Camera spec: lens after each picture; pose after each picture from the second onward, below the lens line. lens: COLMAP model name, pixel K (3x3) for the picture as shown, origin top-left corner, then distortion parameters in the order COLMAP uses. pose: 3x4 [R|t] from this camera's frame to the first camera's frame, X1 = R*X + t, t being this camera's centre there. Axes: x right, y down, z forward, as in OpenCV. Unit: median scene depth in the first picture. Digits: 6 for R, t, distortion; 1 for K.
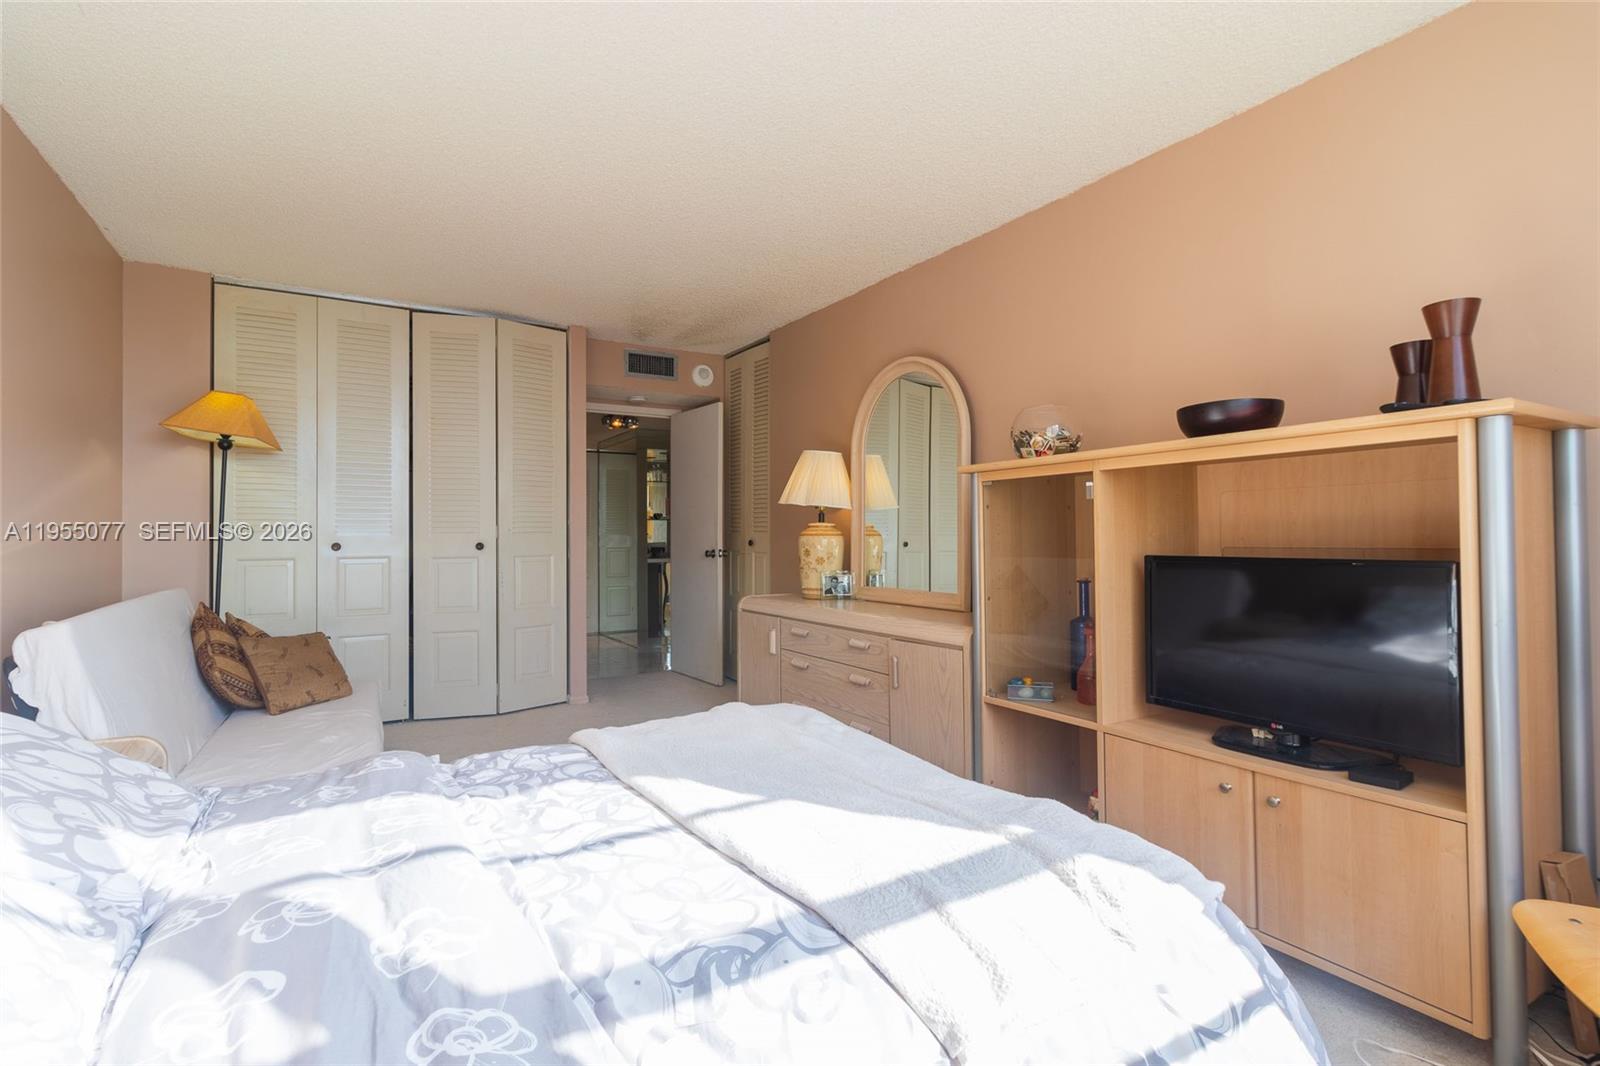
lens RADIAL K [[729.5, 0, 806.1], [0, 729.5, 527.4], [0, 0, 1]] dist [-0.002811, -0.000693]
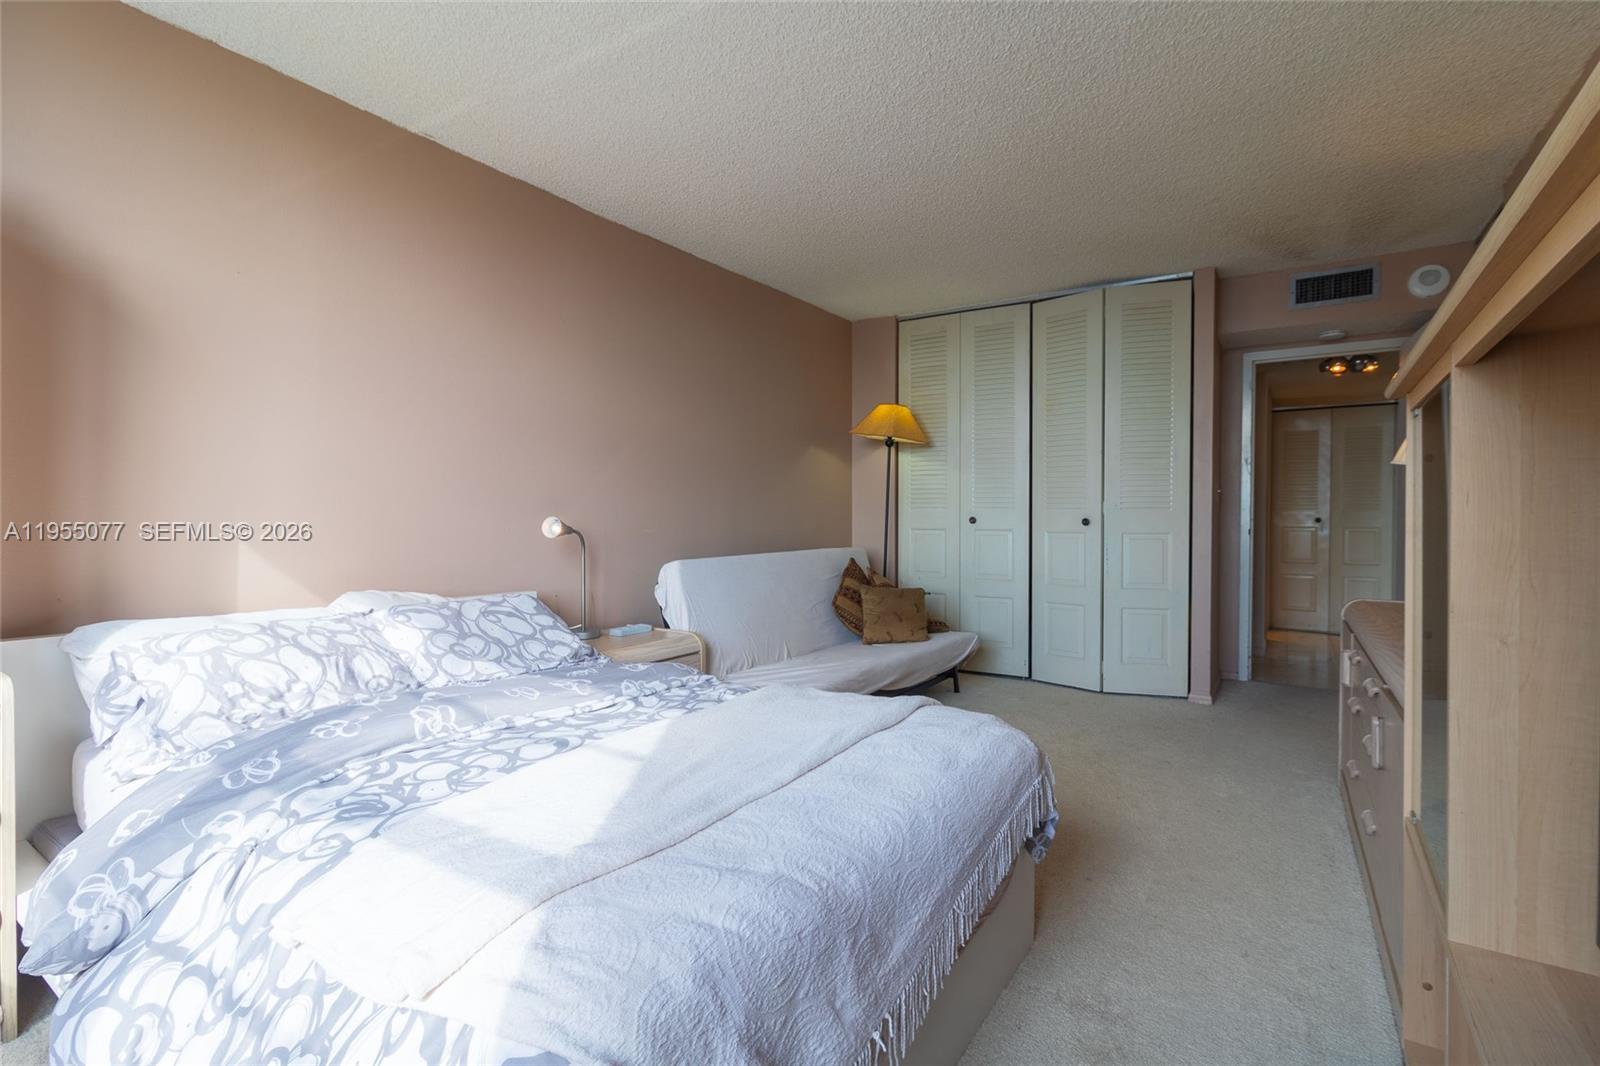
lens RADIAL K [[729.5, 0, 806.1], [0, 729.5, 527.4], [0, 0, 1]] dist [-0.002811, -0.000693]
pose [[0.456221, 0.020637, -0.889627, 0.274448], [0.007928, 0.999597, 0.027254, 0.003530], [0.889831, -0.019486, 0.455873, 0.203709]]
